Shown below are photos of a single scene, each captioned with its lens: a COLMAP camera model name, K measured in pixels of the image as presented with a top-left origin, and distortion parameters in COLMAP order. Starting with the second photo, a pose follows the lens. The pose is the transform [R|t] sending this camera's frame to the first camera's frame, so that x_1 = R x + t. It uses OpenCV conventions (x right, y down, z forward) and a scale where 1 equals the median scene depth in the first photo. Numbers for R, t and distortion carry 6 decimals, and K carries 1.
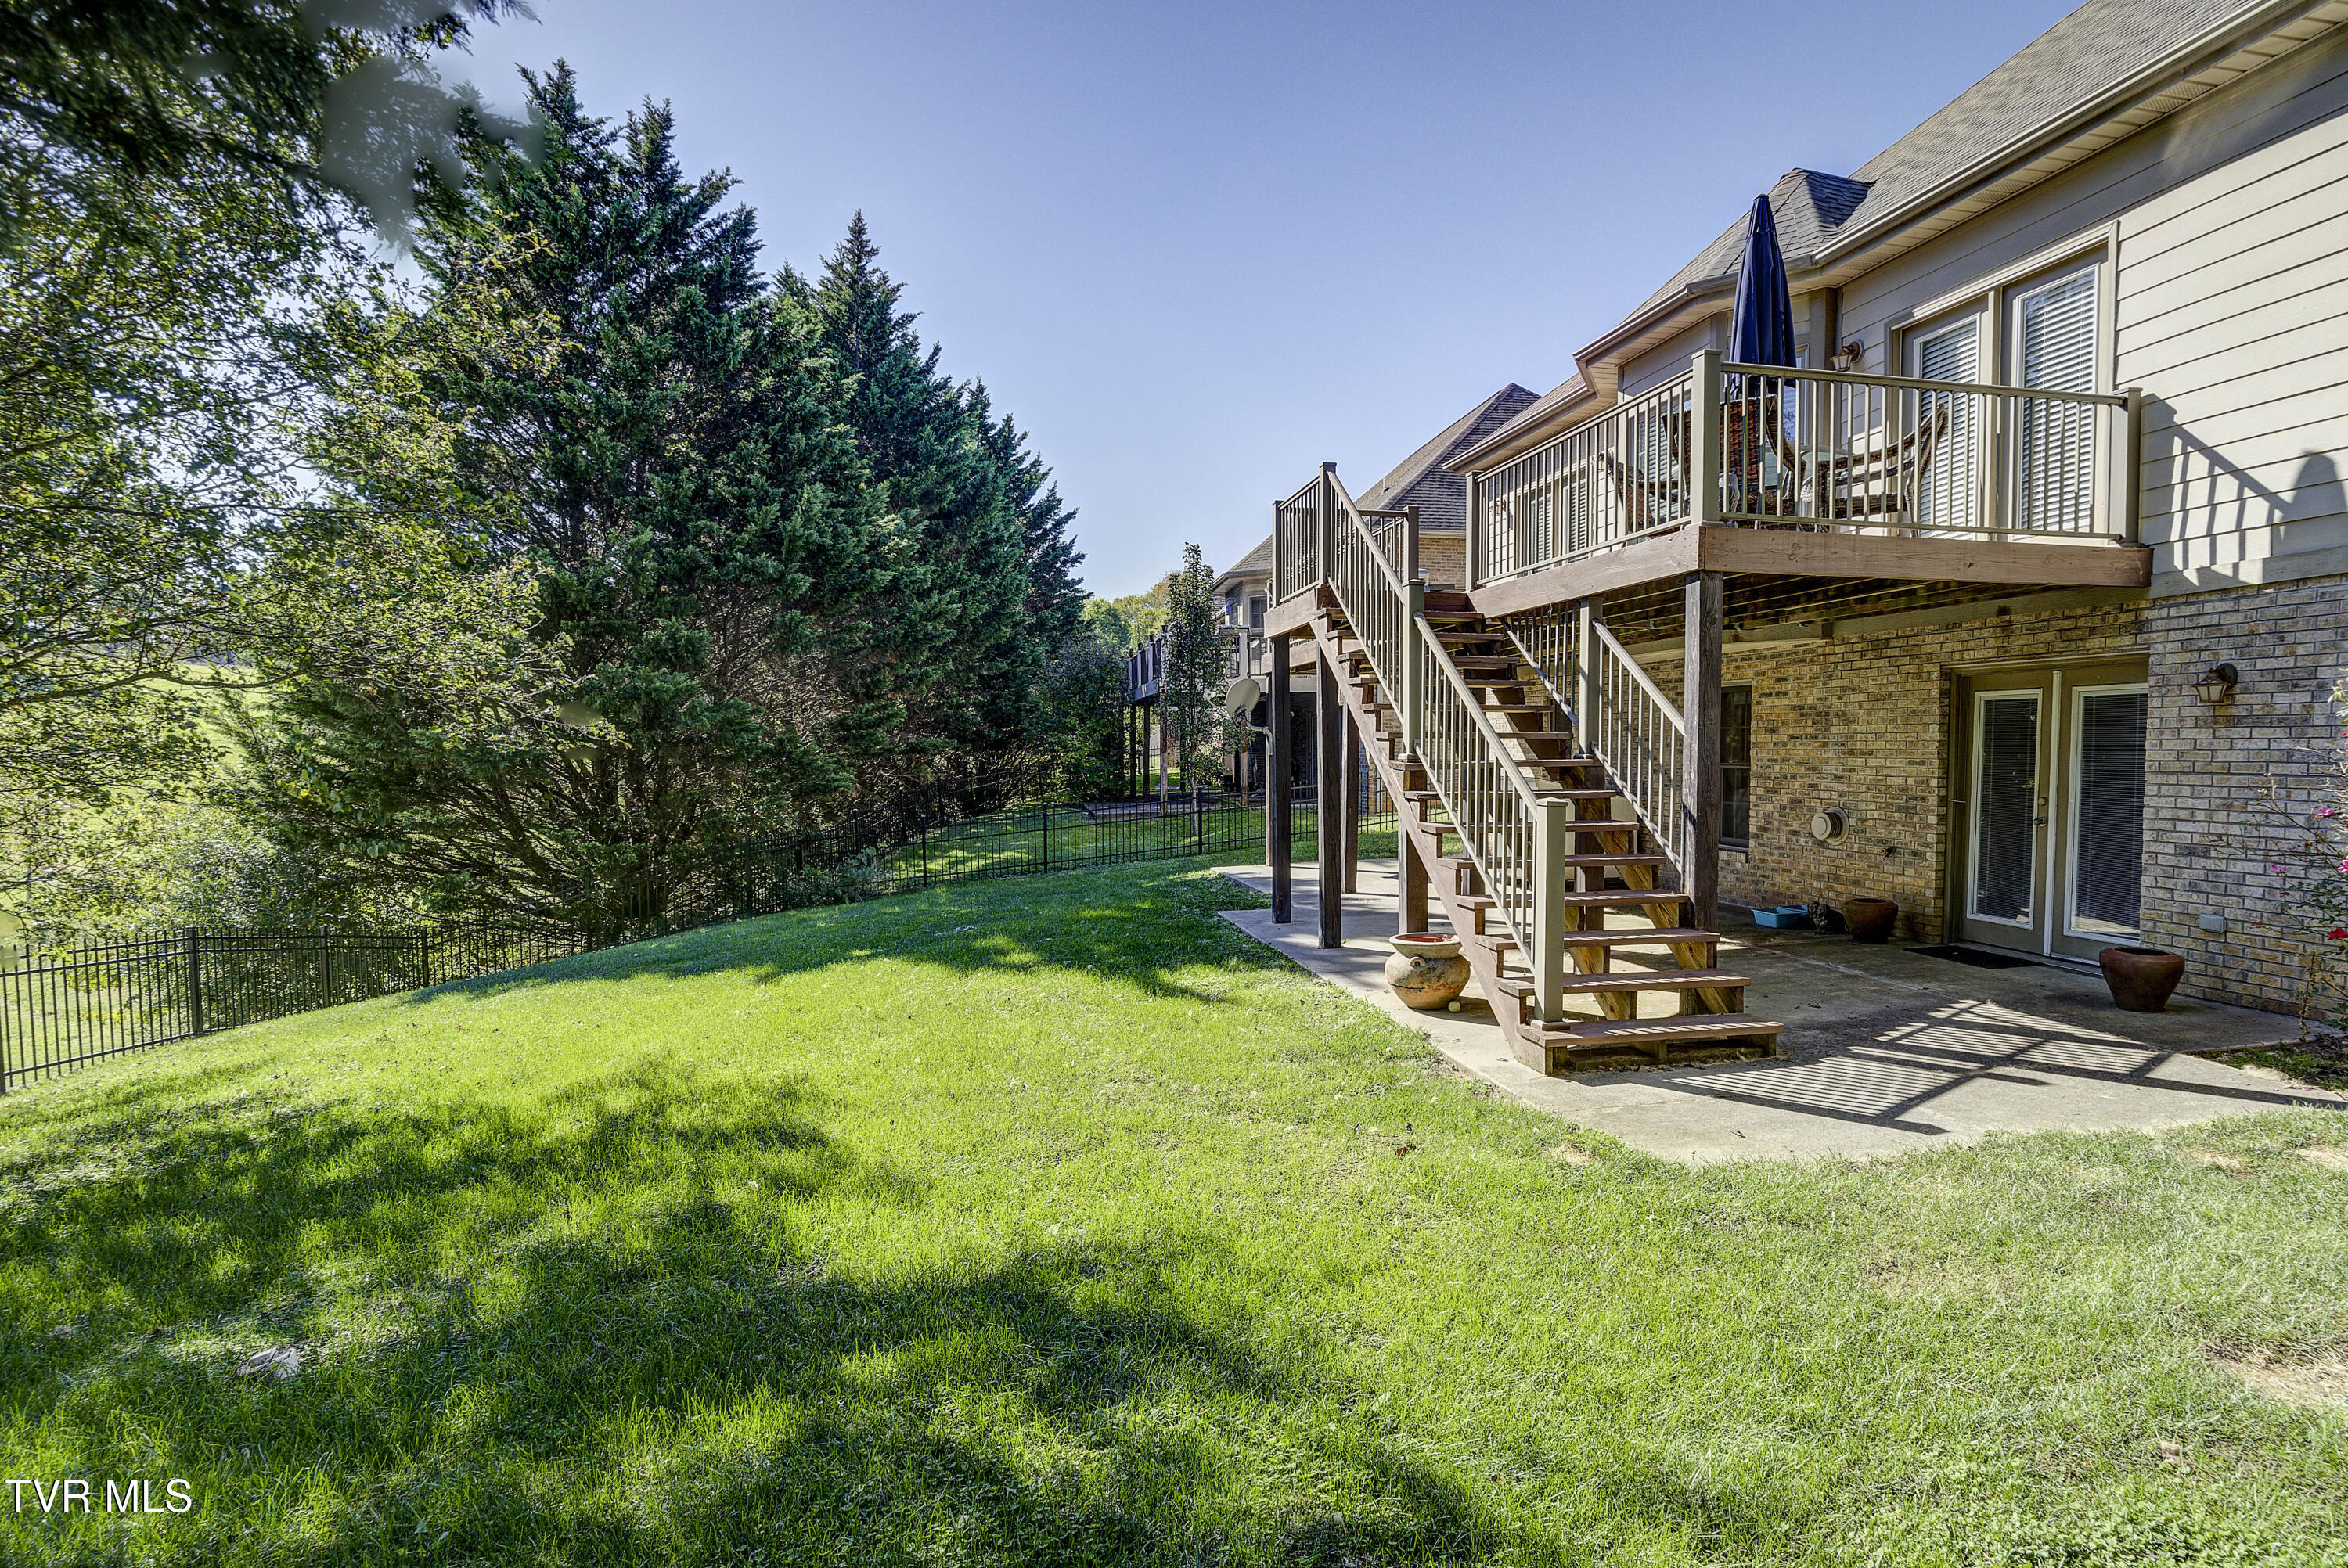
lens RADIAL K [[1186.4, 0, 1239.6], [0, 1186.4, 790.8], [0, 0, 1]] dist [-0.003283, -0.000372]
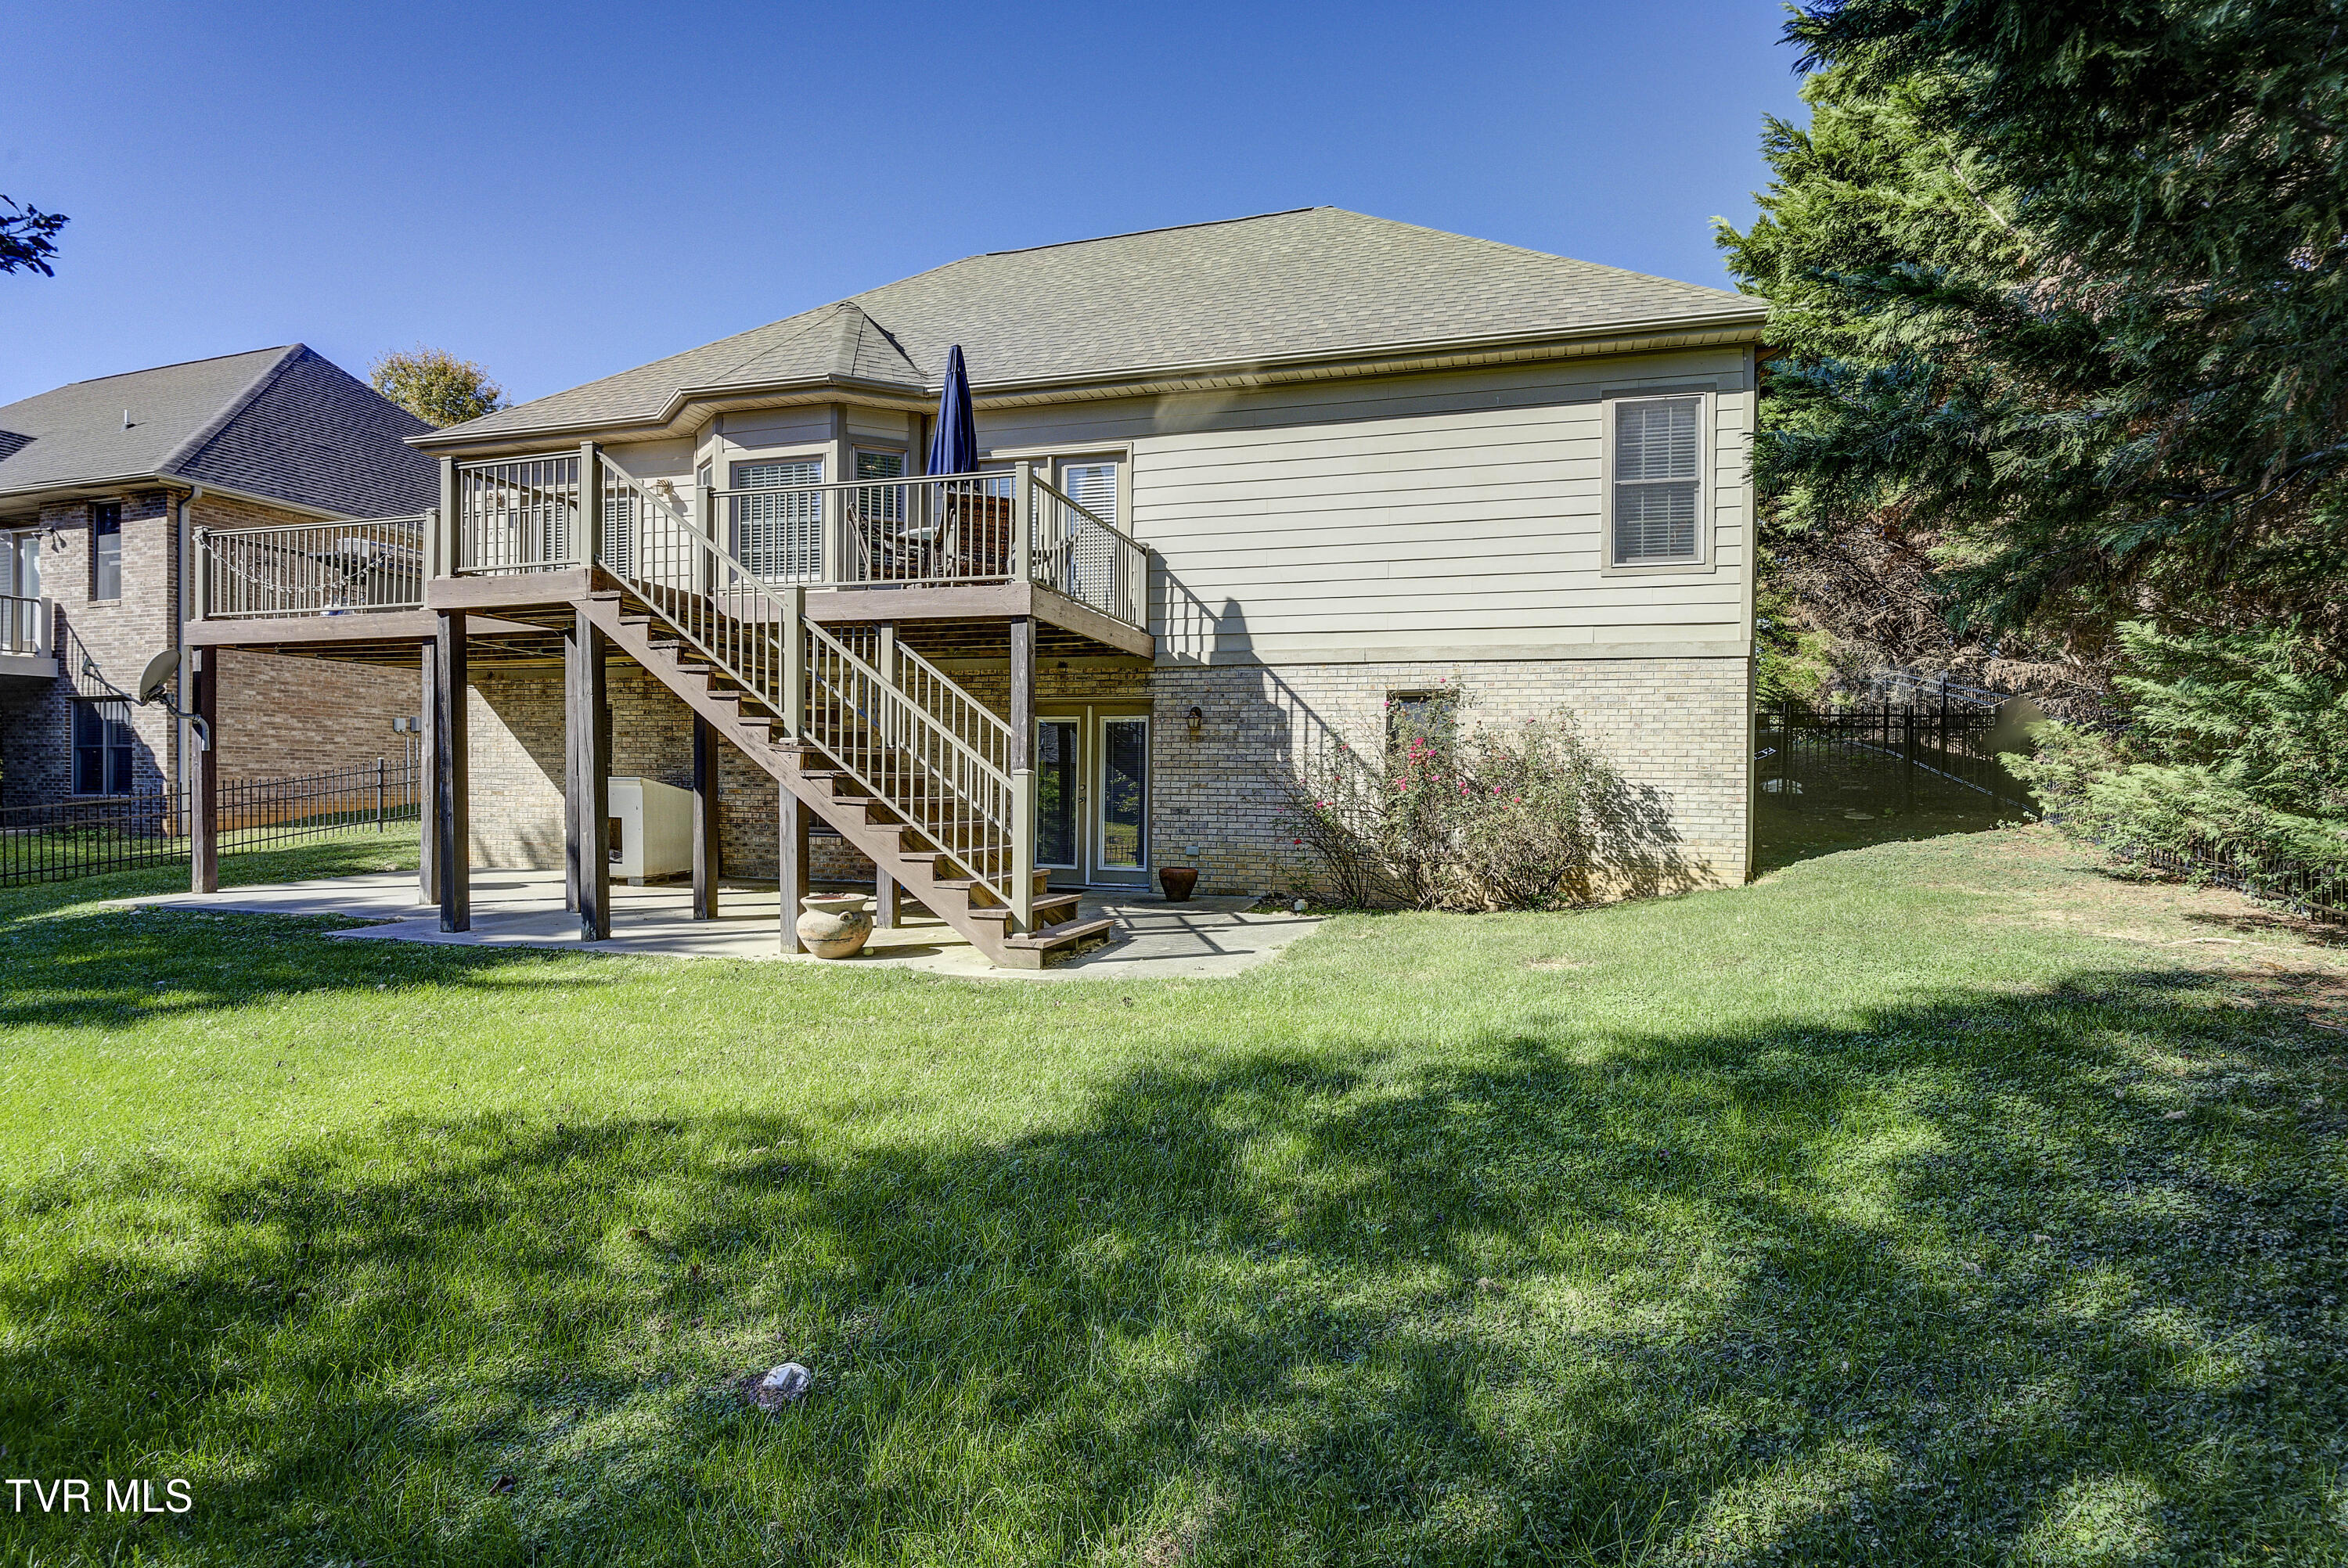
lens RADIAL K [[1111.9, 0, 1205.1], [0, 1111.9, 789.9], [0, 0, 1]] dist [-0.013331, -0.000359]
pose [[0.487596, 0.004560, 0.873058, -0.586599], [0.020776, 0.999643, -0.016825, 0.044227], [-0.872822, 0.026342, 0.487327, 0.146330]]
